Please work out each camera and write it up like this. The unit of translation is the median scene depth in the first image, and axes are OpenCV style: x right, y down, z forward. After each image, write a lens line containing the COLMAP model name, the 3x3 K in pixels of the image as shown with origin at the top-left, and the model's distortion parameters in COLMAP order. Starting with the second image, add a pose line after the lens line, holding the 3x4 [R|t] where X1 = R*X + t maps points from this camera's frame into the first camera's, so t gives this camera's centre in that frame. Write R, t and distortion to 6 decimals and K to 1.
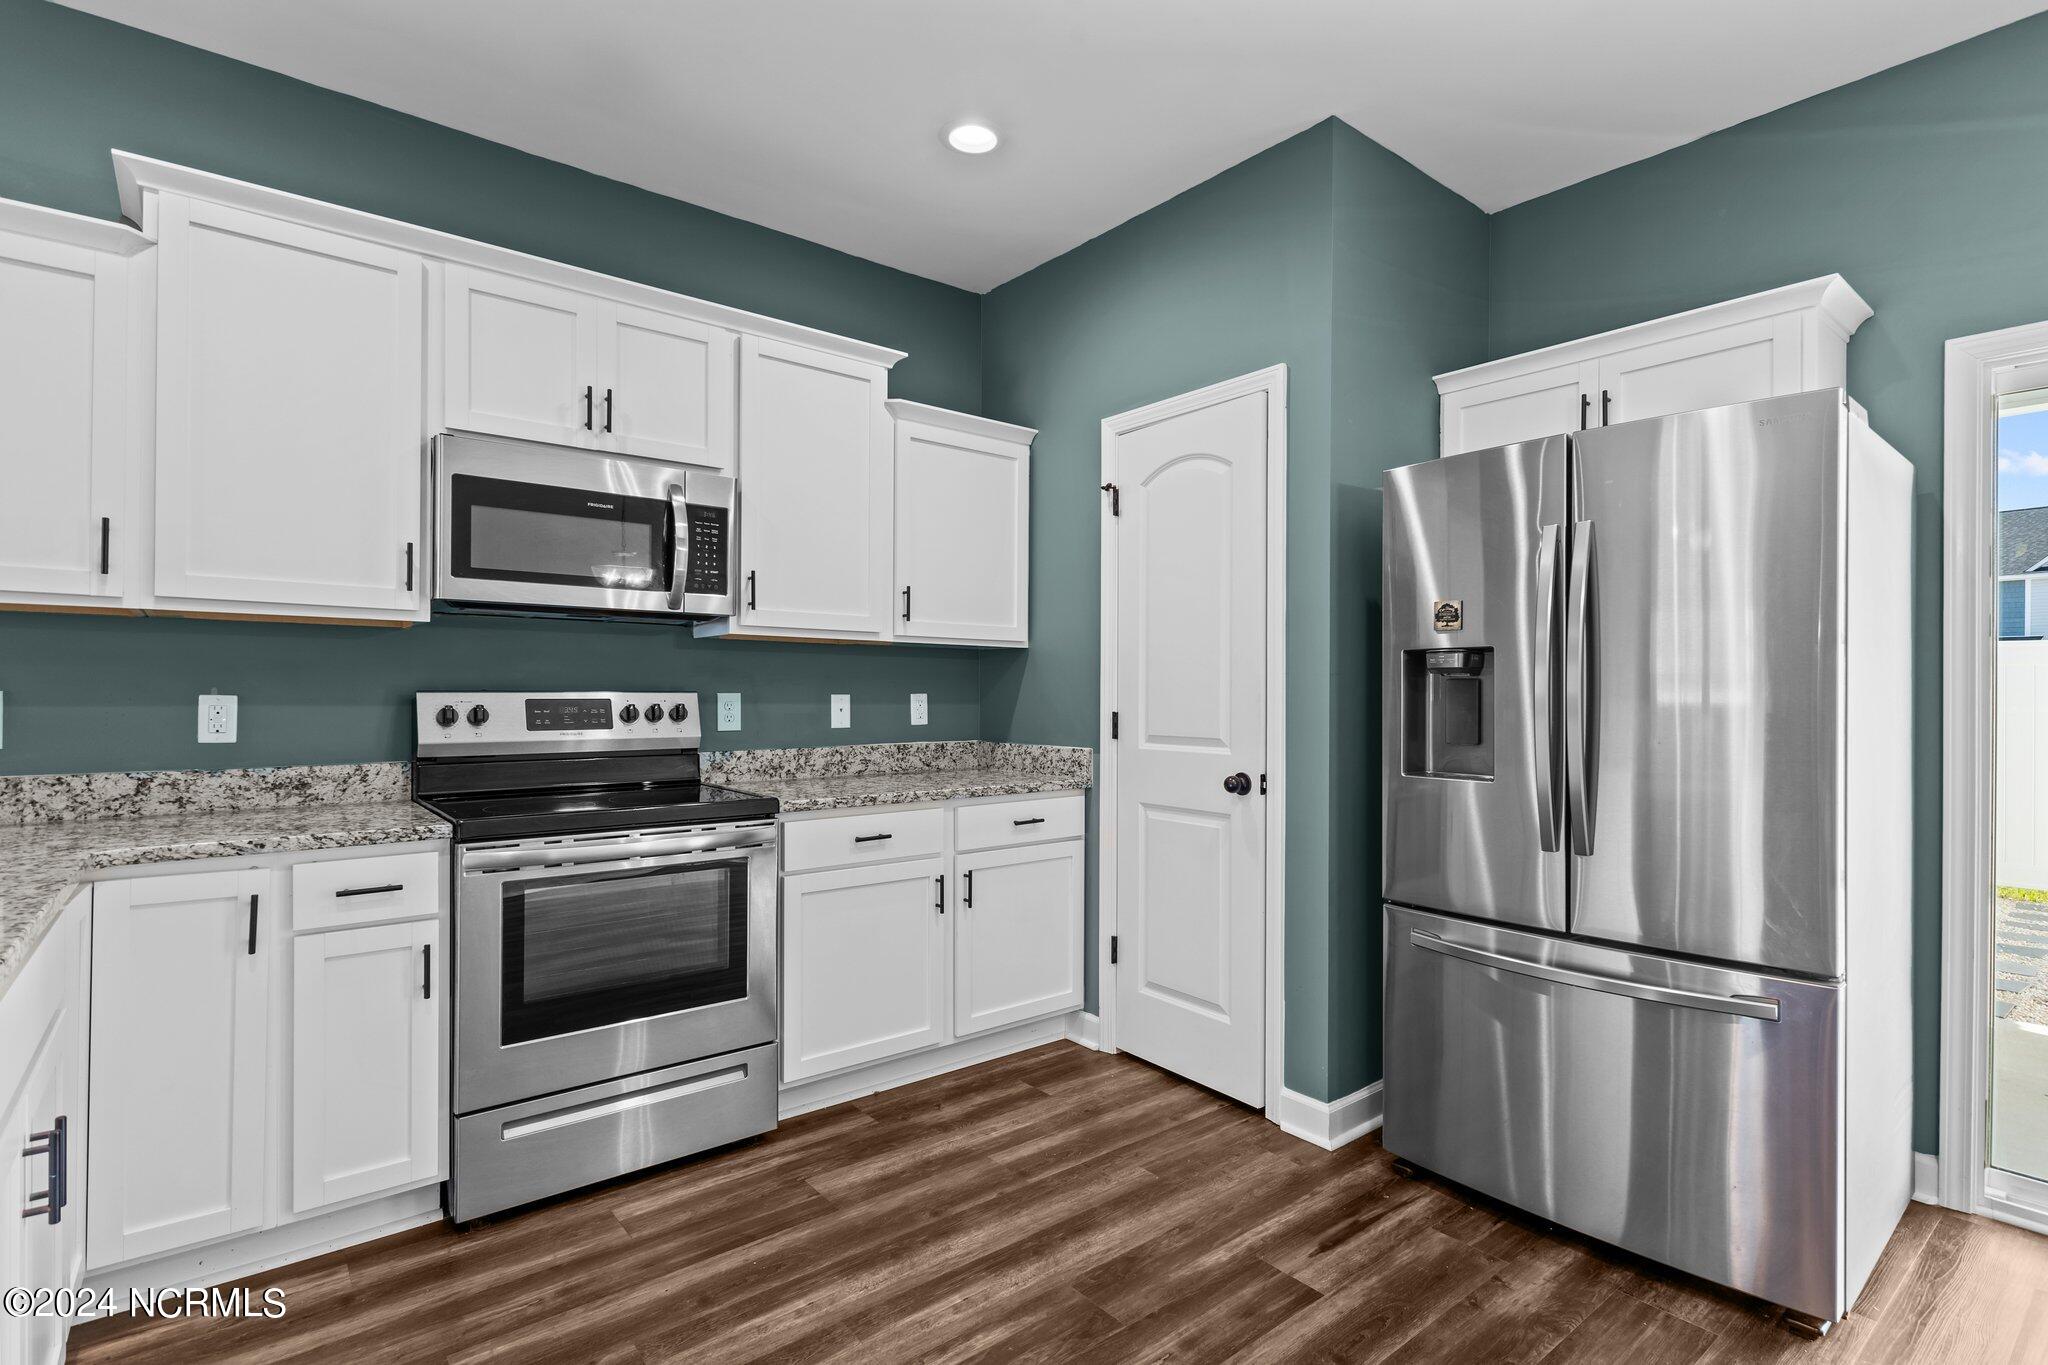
lens RADIAL K [[983.5, 0, 1024.0], [0, 983.5, 682.5], [0, 0, 1]] dist [0.017629, -0.000393]
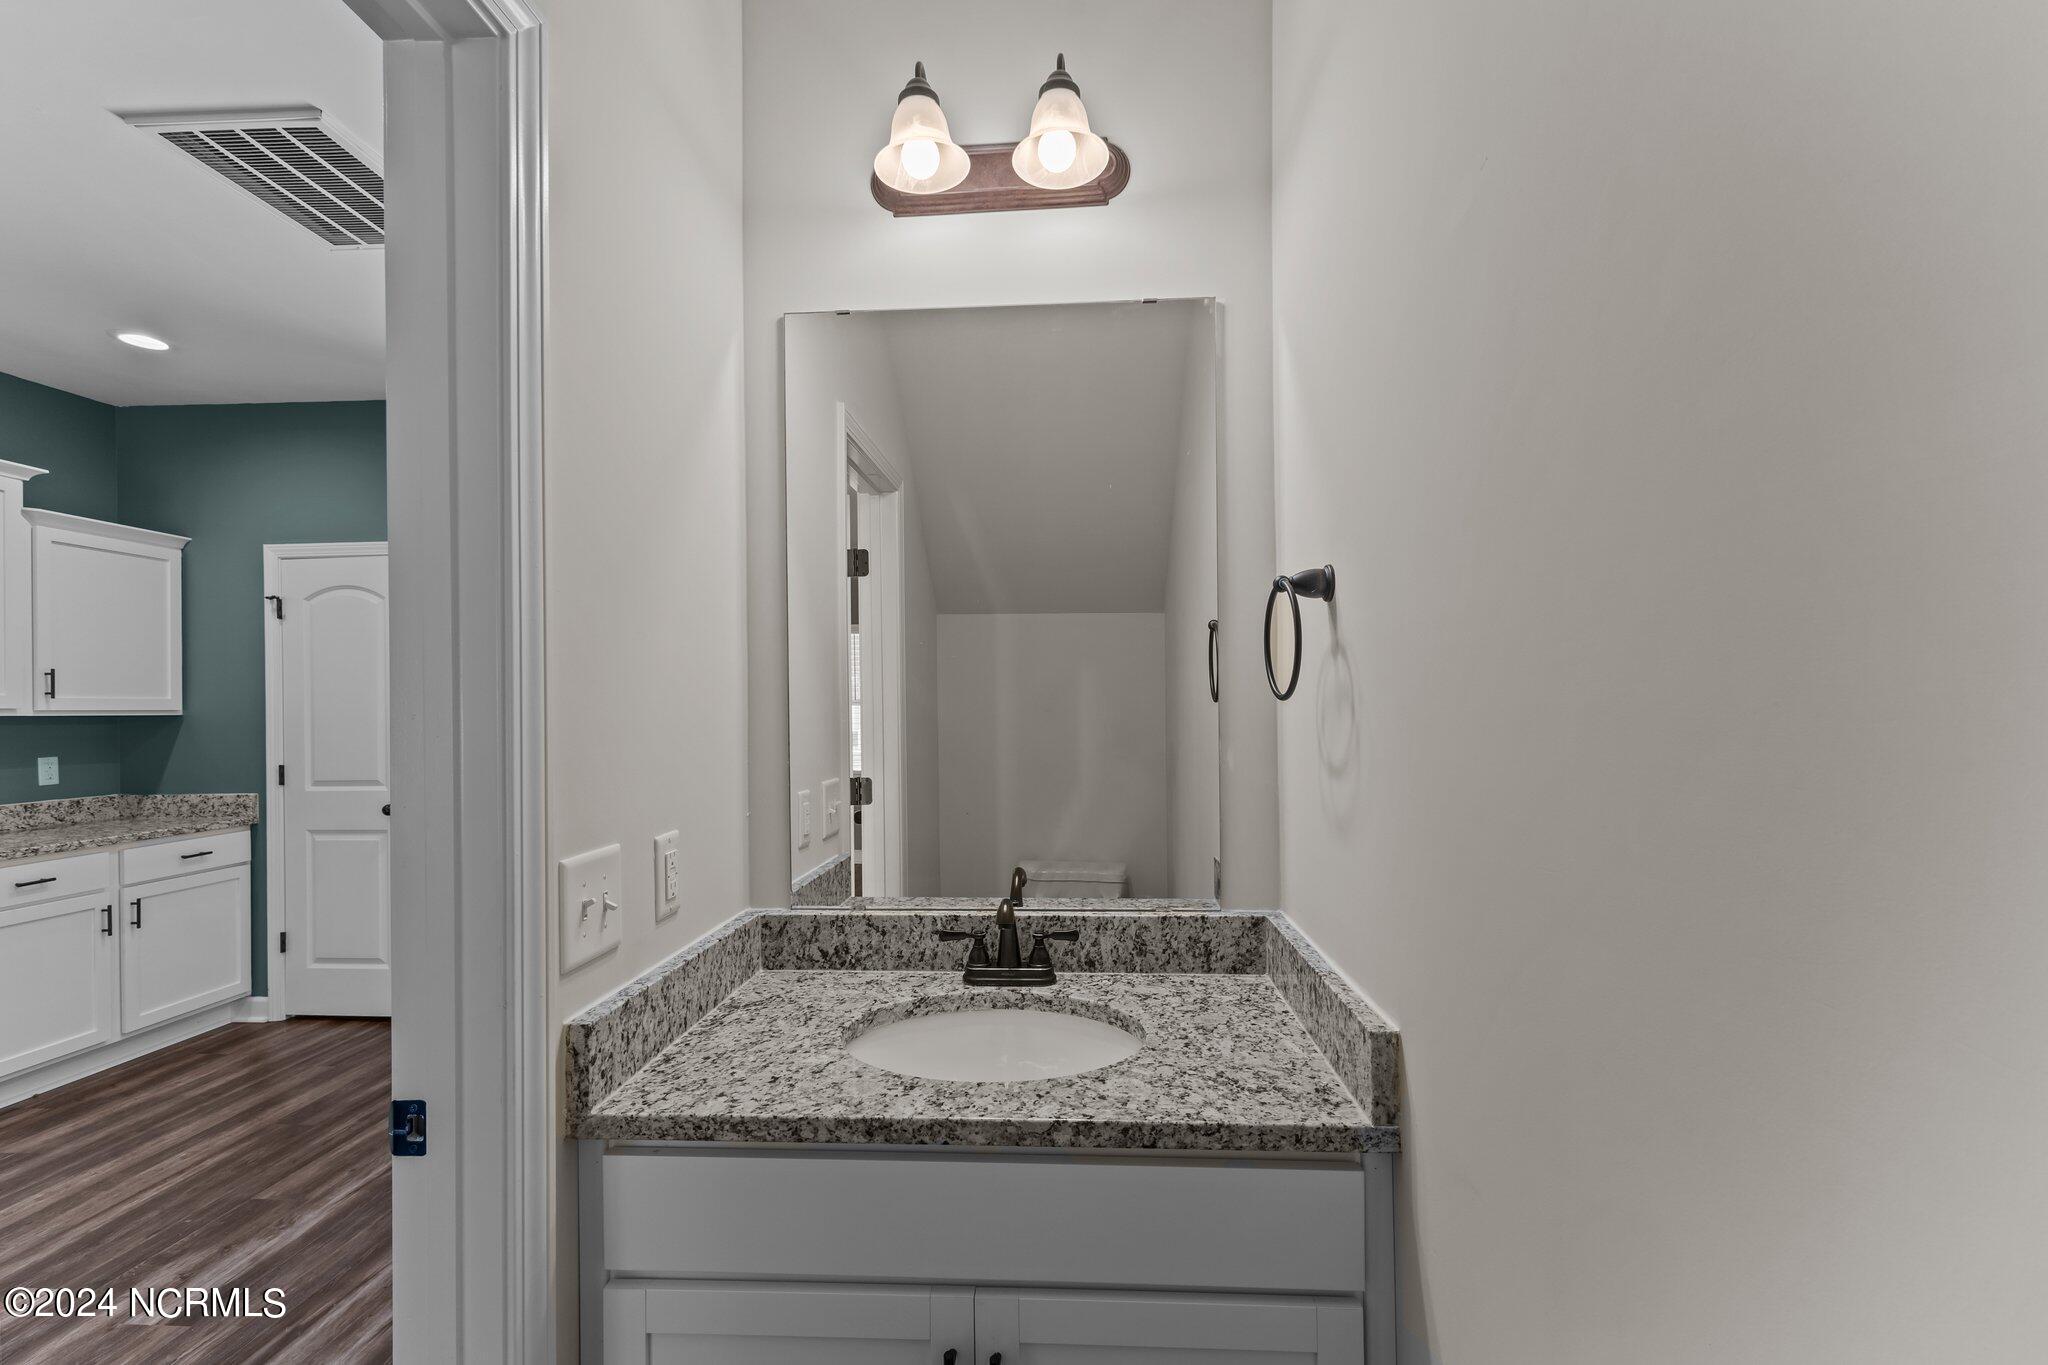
lens RADIAL K [[894.8, 0, 1018.2], [0, 894.8, 710.9], [0, 0, 1]] dist [0.033204, -0.013185]
pose [[0.679471, -0.014882, 0.733551, -0.133746], [0.006257, 0.999875, 0.014490, -0.055789], [-0.733675, -0.005256, 0.679480, -0.581559]]
